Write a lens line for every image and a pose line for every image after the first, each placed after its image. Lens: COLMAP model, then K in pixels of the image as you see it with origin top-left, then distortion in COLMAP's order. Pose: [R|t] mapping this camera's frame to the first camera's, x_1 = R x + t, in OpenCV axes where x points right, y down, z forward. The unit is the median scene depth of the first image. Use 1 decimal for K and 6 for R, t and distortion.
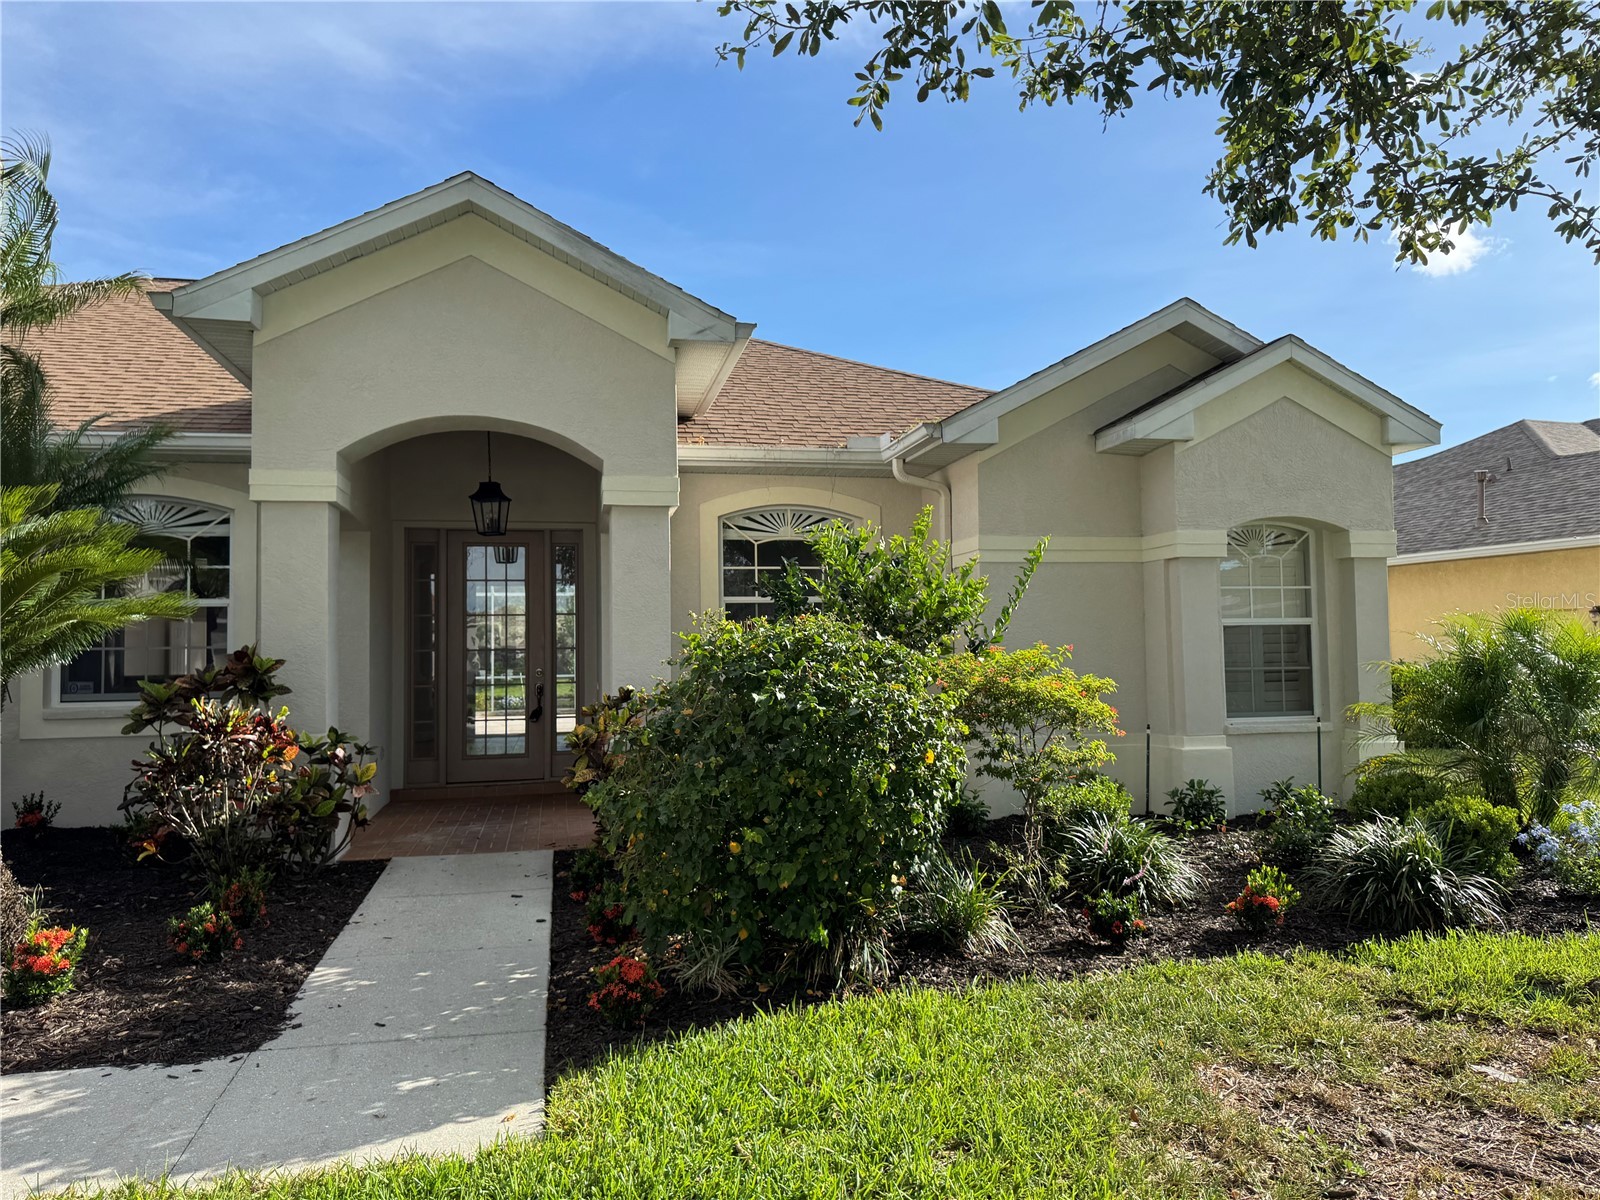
lens RADIAL K [[1130.7, 0, 800.0], [0, 1130.7, 600.0], [0, 0, 1]] dist [-0.002744, -0.004954]
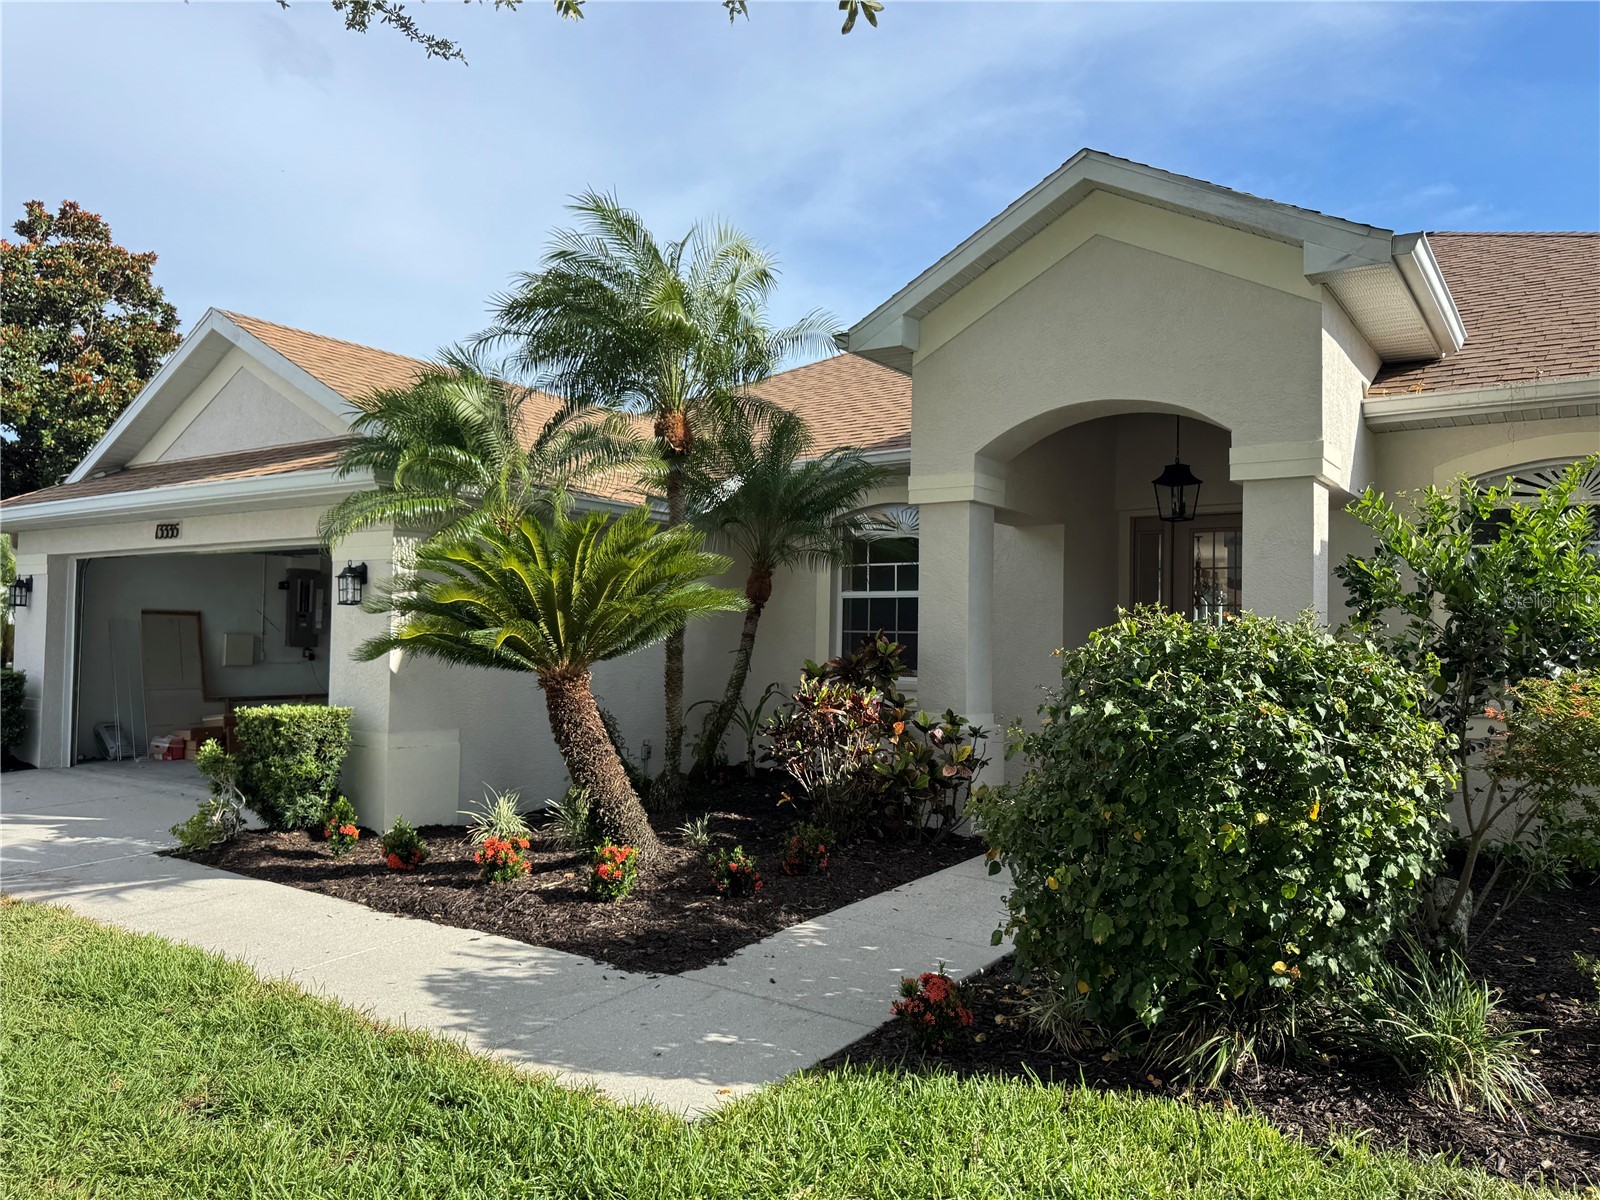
lens RADIAL K [[1111.7, 0, 800.0], [0, 1111.7, 600.0], [0, 0, 1]] dist [0.056801, -0.061918]
pose [[0.674750, -0.002433, -0.738043, 0.341256], [0.011757, 0.999903, 0.007452, -0.002154], [0.737953, -0.013705, 0.674713, 0.219557]]
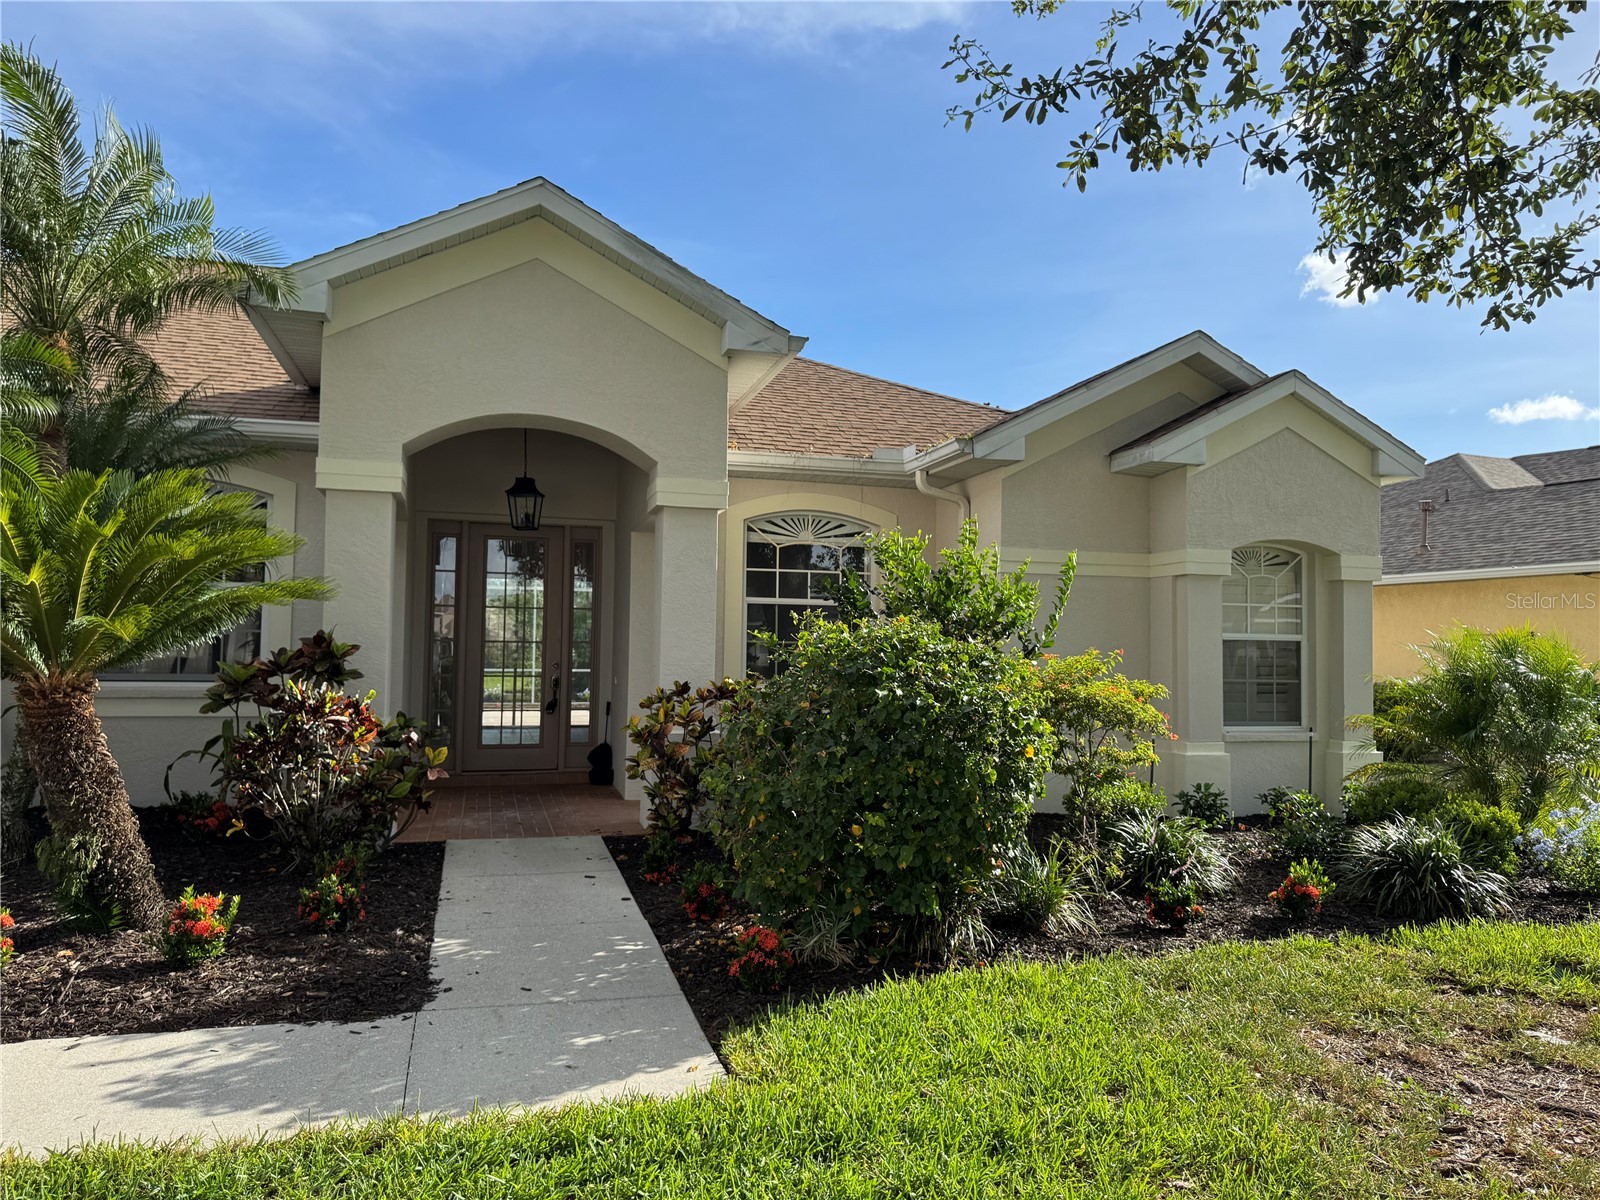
lens RADIAL K [[1127.4, 0, 799.1], [0, 1127.4, 610.8], [0, 0, 1]] dist [-0.001936, -0.006494]
pose [[0.997545, 0.031993, 0.062286, -0.145259], [-0.032465, 0.999451, 0.006587, 0.002265], [-0.062041, -0.008593, 0.998037, -0.057969]]
